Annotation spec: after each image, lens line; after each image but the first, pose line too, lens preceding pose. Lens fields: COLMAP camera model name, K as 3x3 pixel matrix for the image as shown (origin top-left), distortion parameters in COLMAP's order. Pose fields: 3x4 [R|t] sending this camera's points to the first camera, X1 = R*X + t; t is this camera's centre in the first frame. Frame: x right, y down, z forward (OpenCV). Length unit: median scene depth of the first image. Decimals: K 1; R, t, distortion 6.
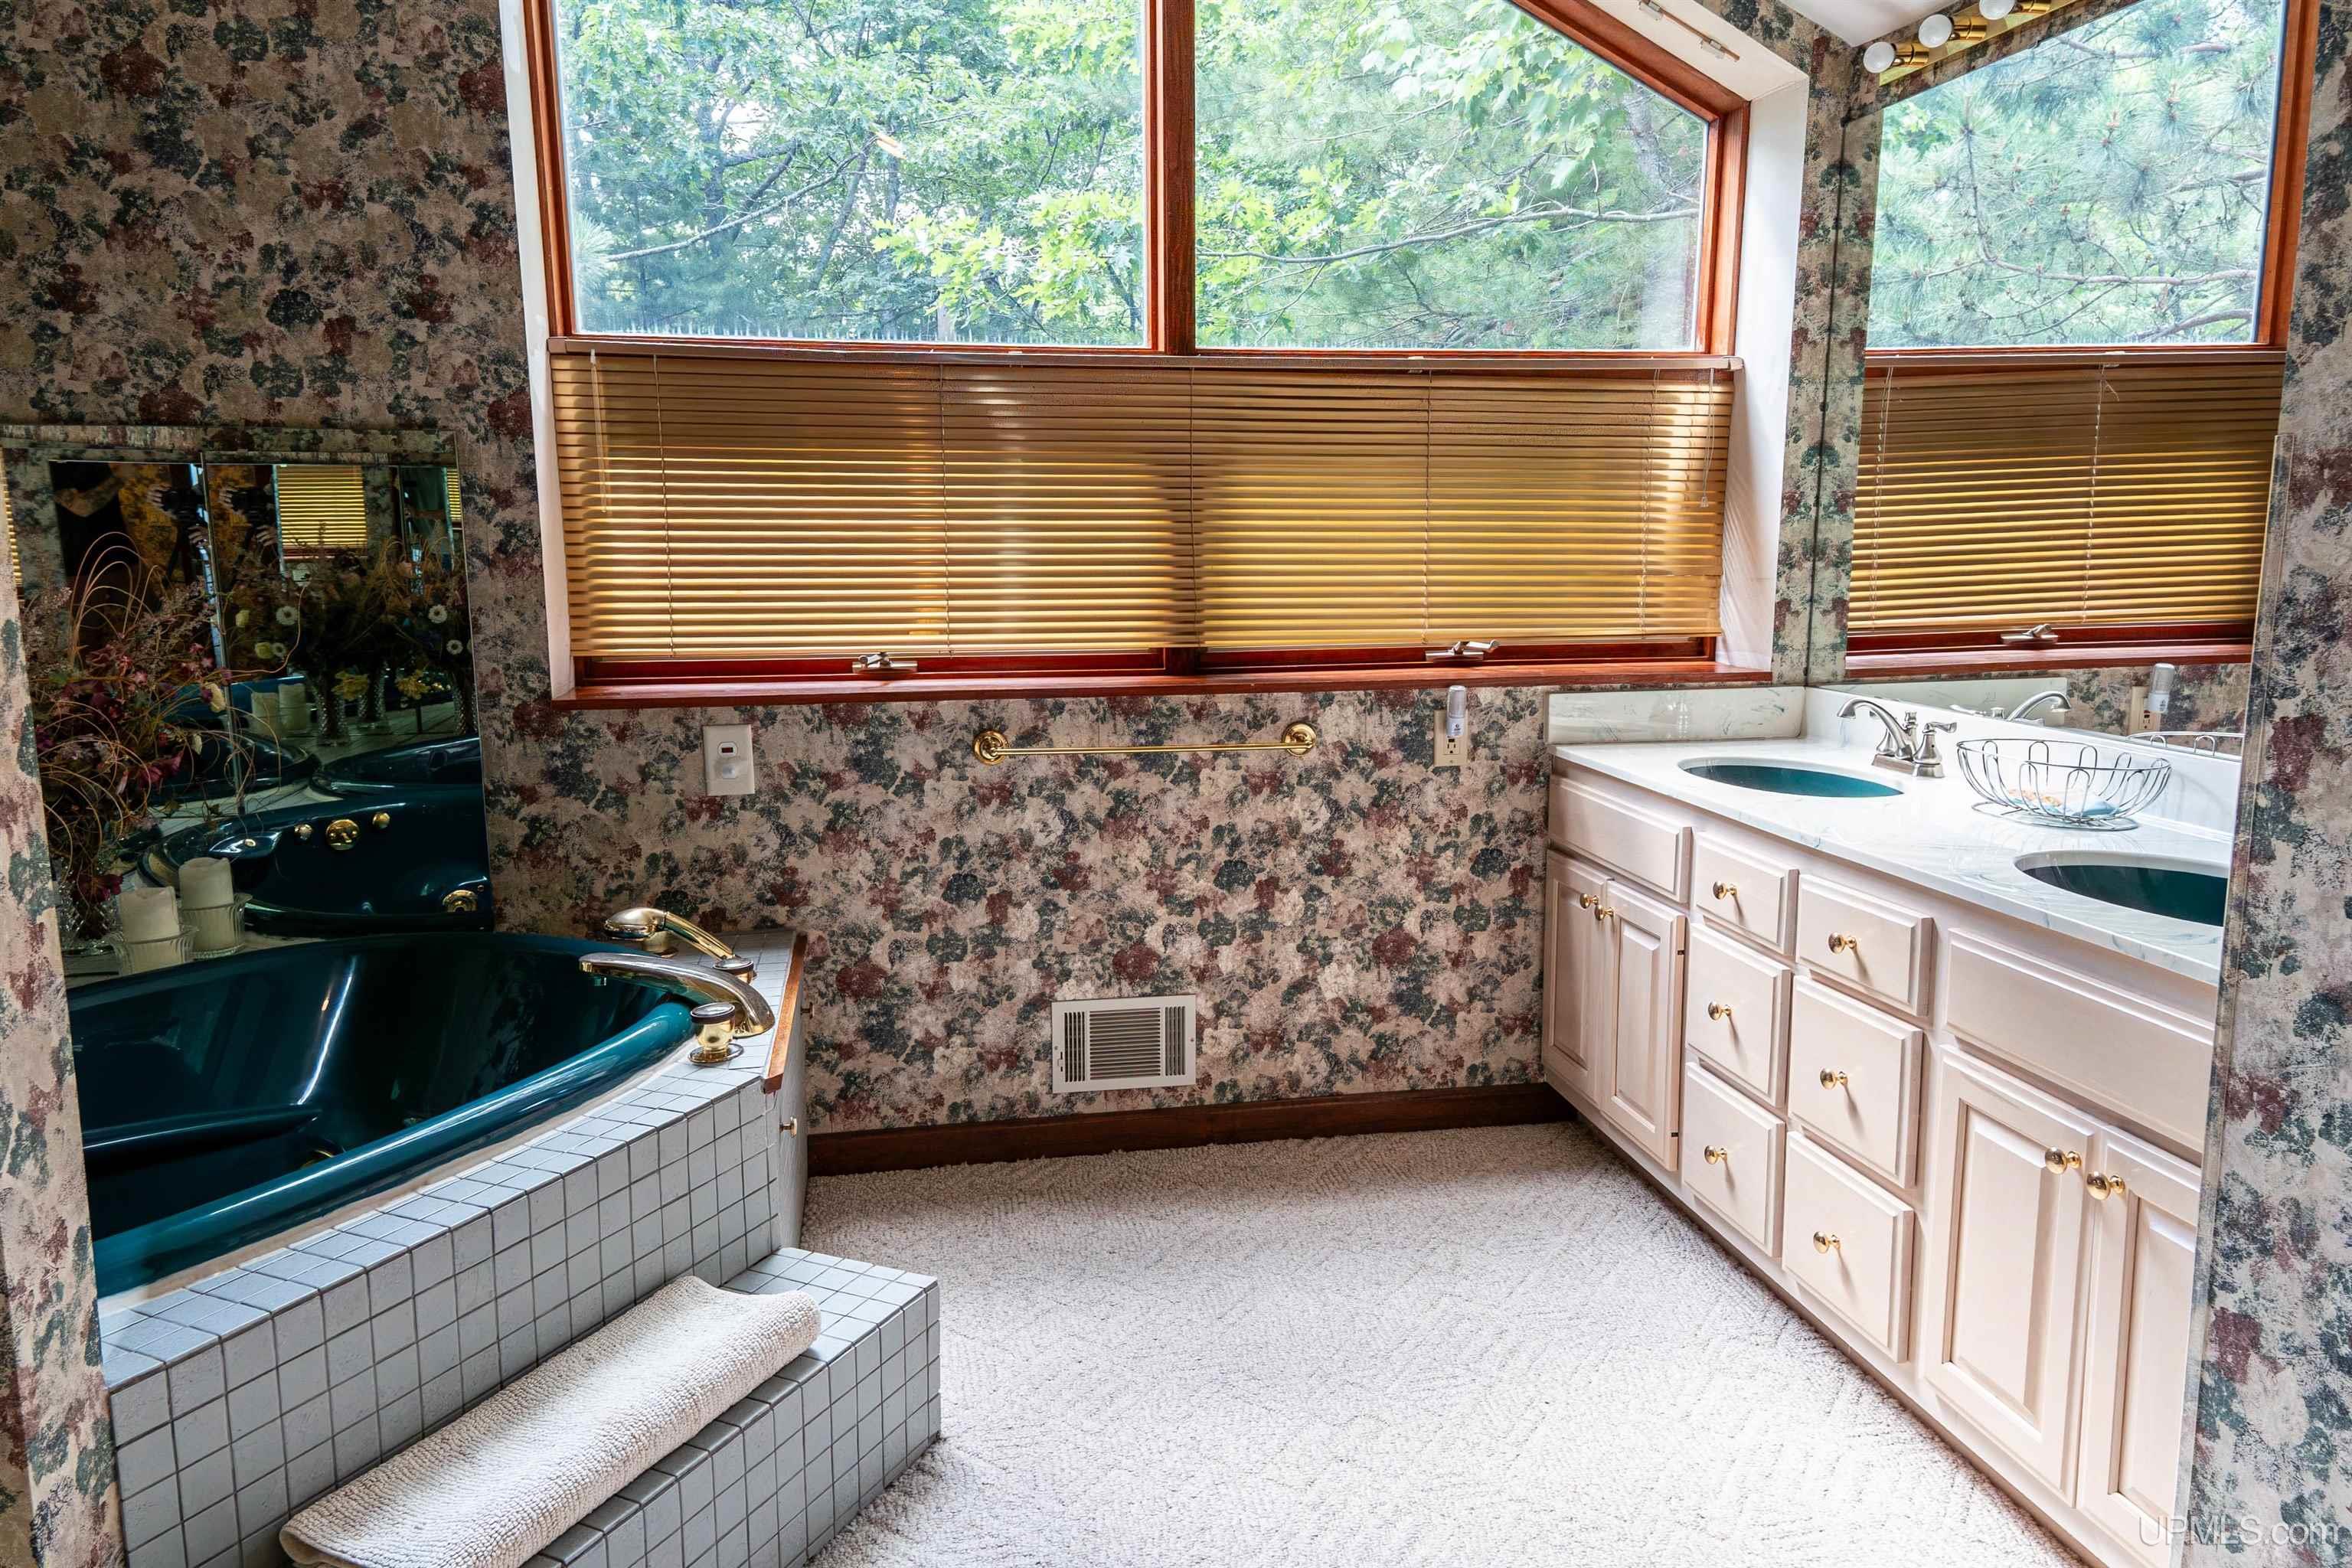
lens RADIAL K [[1603.9, 0, 1175.1], [0, 1603.9, 784.9], [0, 0, 1]] dist [0.094526, -0.058999]
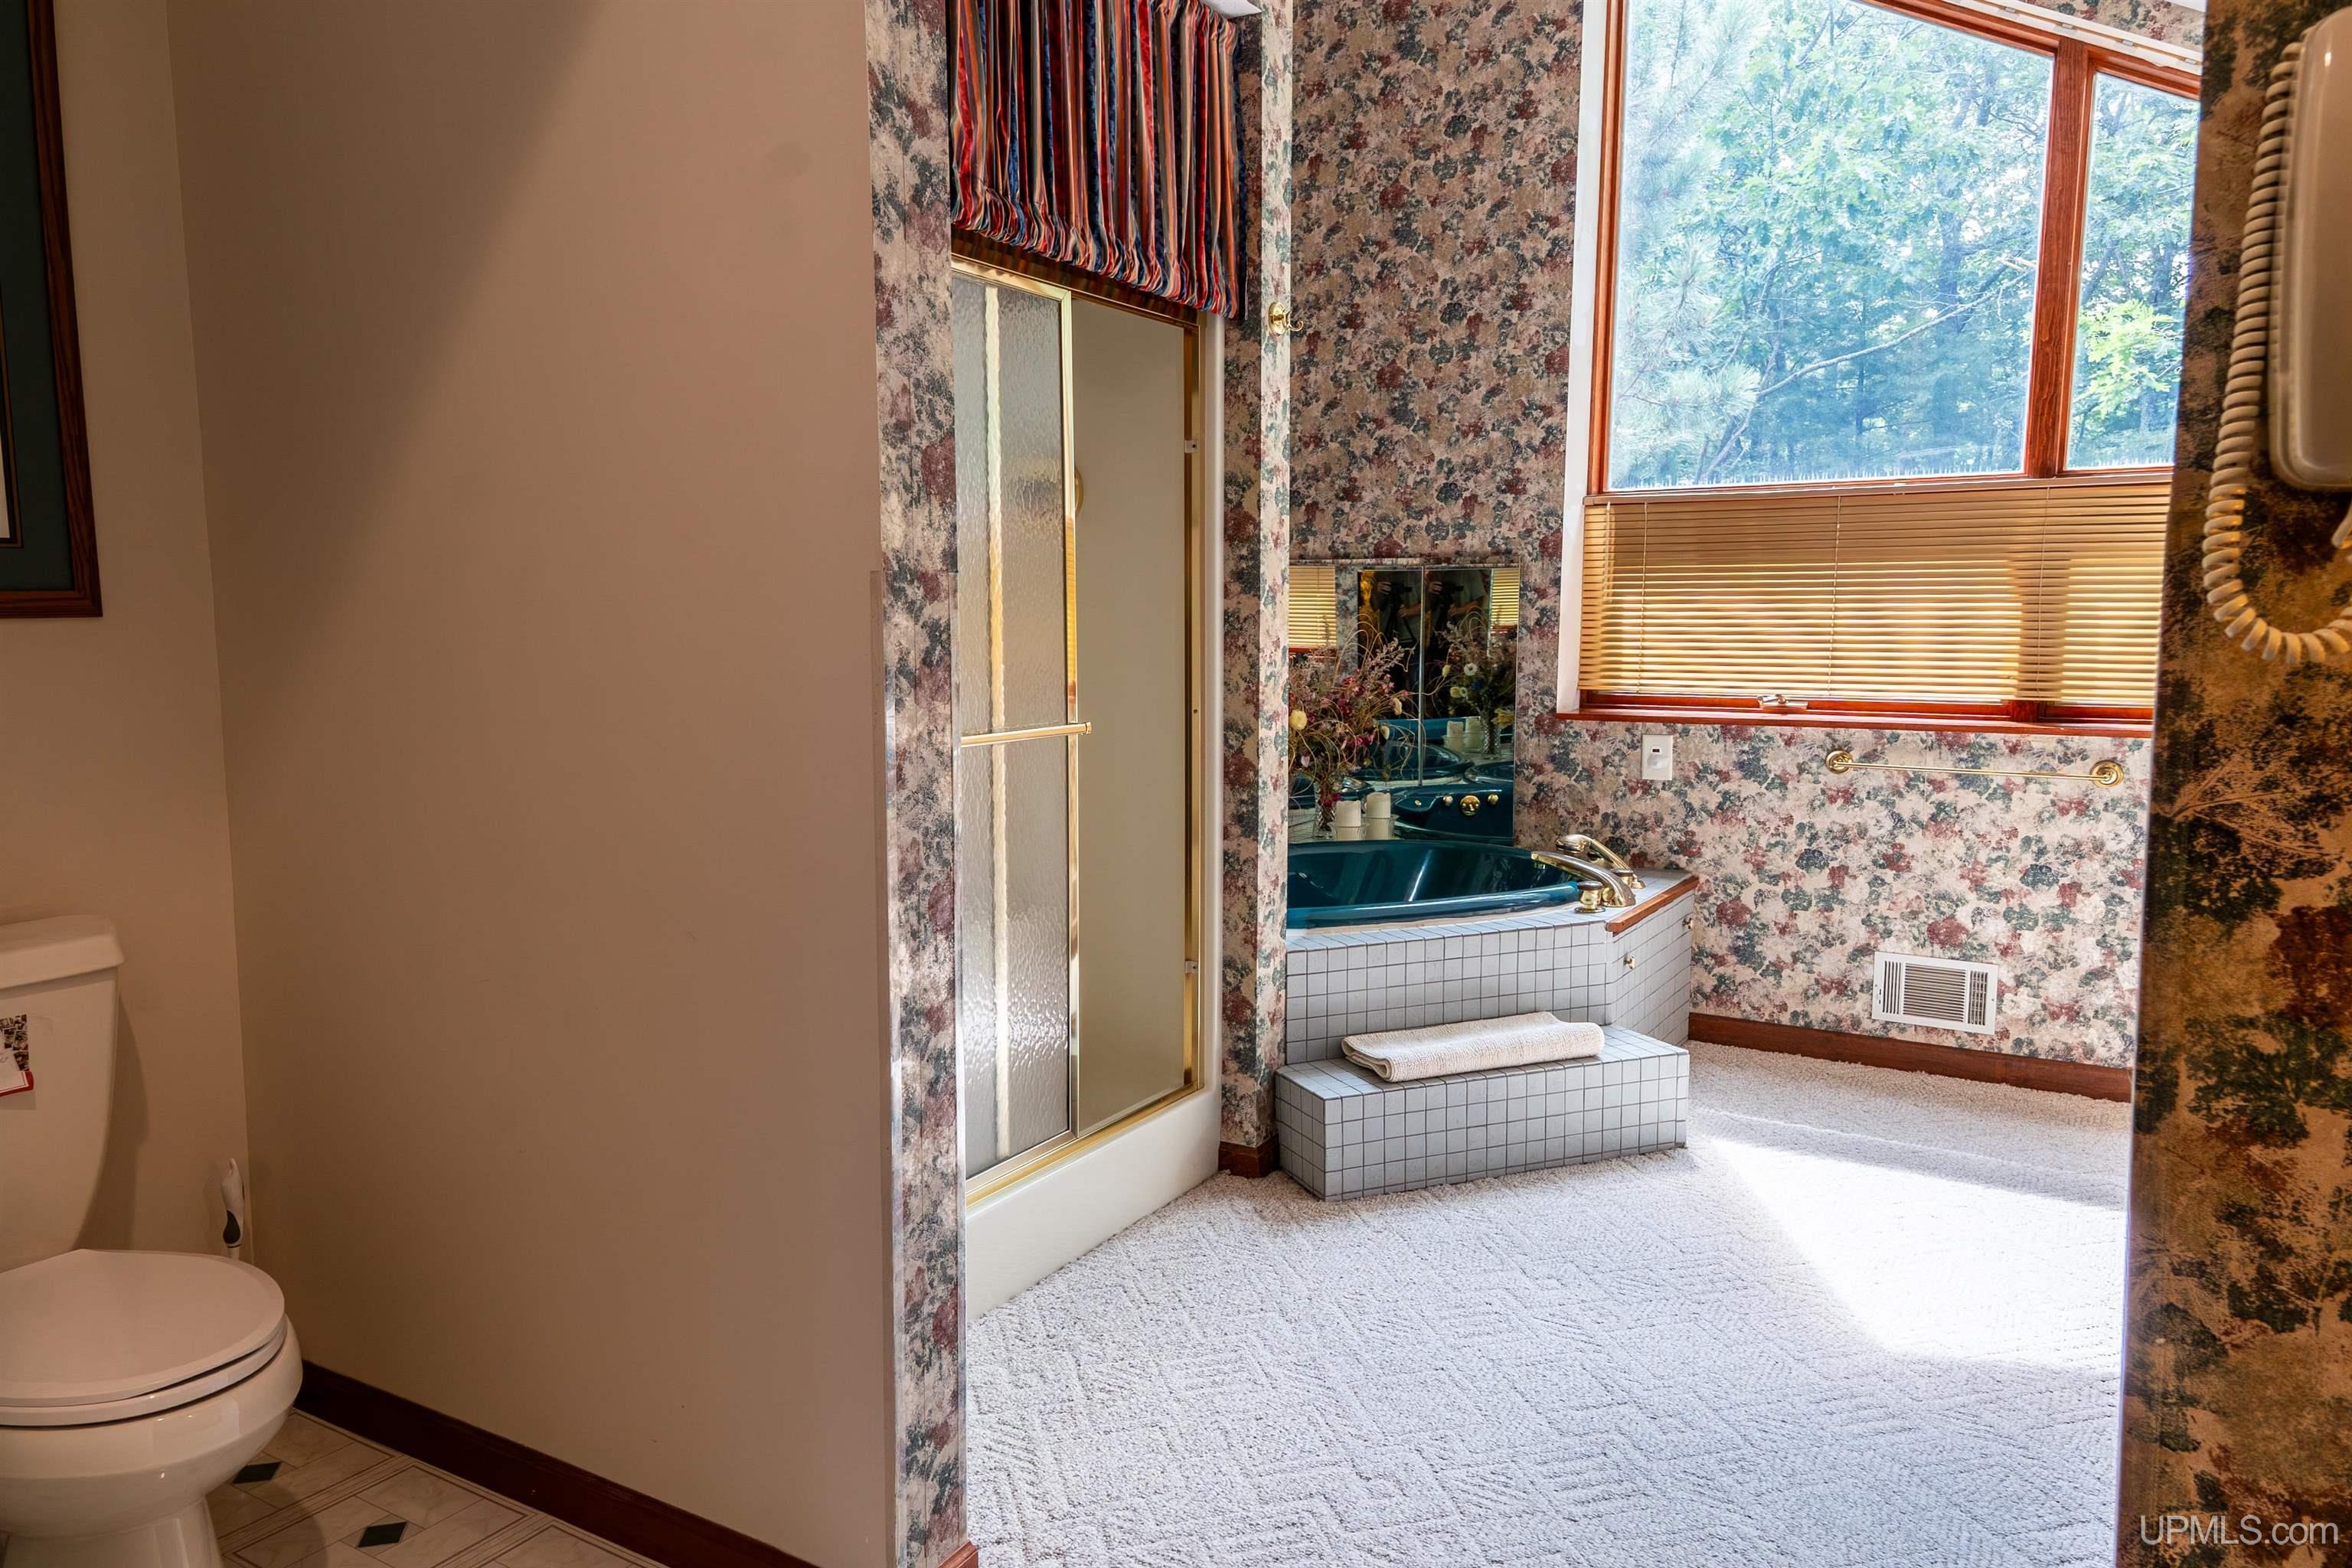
lens RADIAL K [[1603.9, 0, 1179.0], [0, 1603.9, 788.2], [0, 0, 1]] dist [0.094526, -0.058999]
pose [[0.750605, 0.078042, -0.656126, 0.390456], [-0.108649, 0.994062, -0.006056, 0.071512], [0.651757, 0.075833, 0.754627, -0.462864]]
